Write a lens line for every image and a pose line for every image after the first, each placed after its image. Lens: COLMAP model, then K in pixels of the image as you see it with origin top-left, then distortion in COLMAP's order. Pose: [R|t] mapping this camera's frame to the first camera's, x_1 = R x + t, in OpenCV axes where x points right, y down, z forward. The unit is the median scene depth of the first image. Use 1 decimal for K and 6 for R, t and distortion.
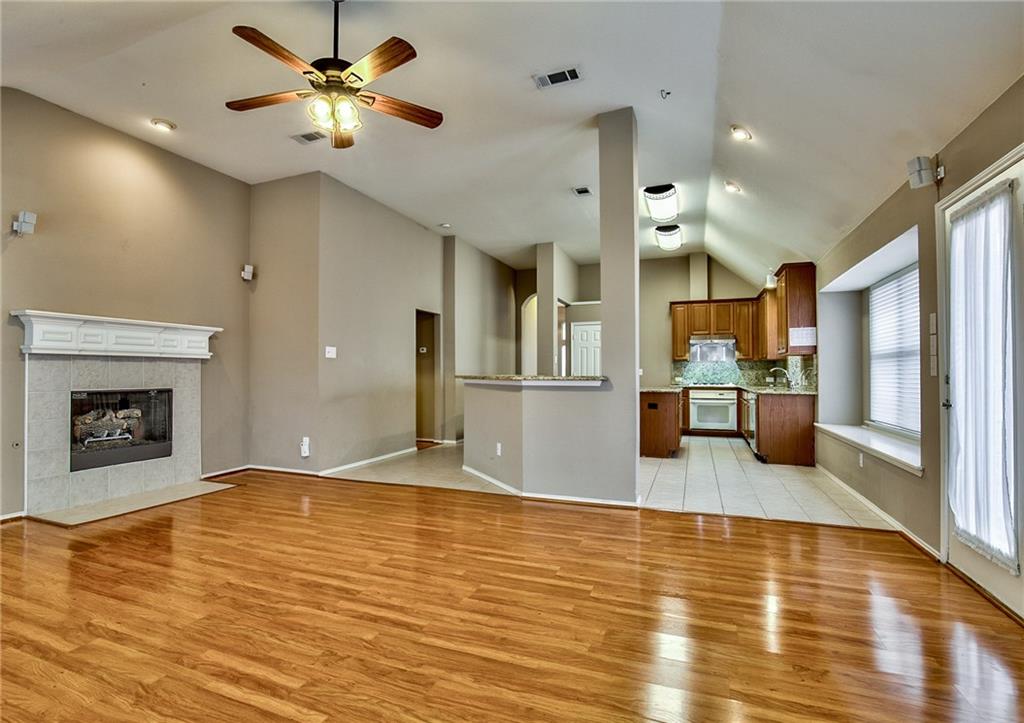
lens RADIAL K [[506.1, 0, 482.7], [0, 506.1, 363.9], [0, 0, 1]] dist [-0.016193, -0.000150]
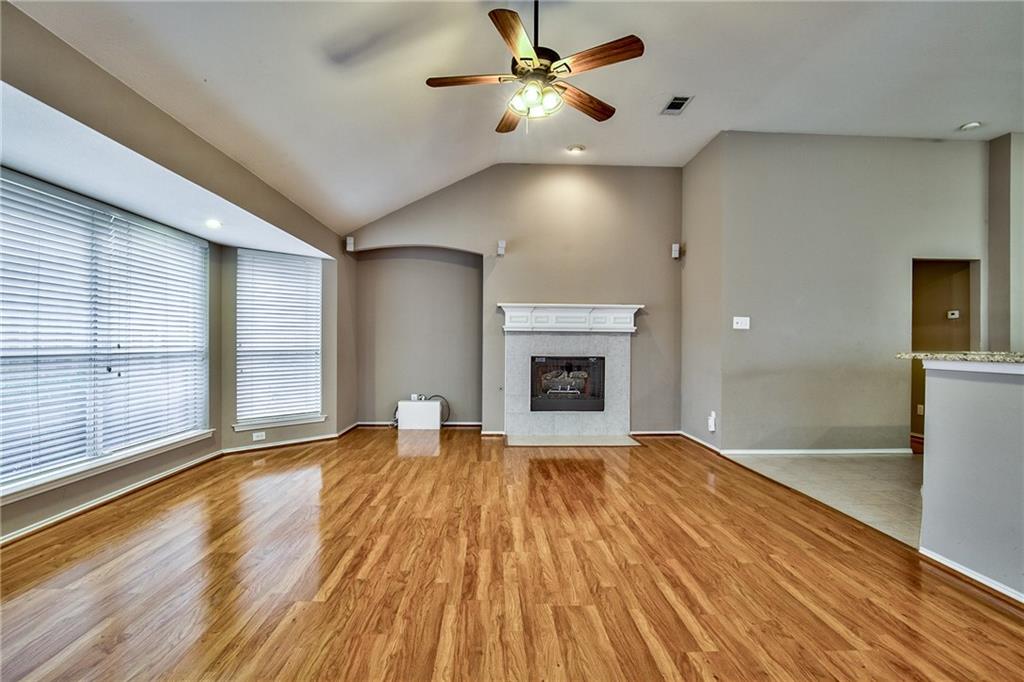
lens RADIAL K [[471.0, 0, 513.8], [0, 471.0, 343.6], [0, 0, 1]] dist [-0.030741, 0.010094]
pose [[0.433071, 0.005835, -0.901341, 0.380720], [0.007514, 0.999921, 0.010084, 0.003800], [0.901328, -0.011140, 0.432993, 0.345894]]
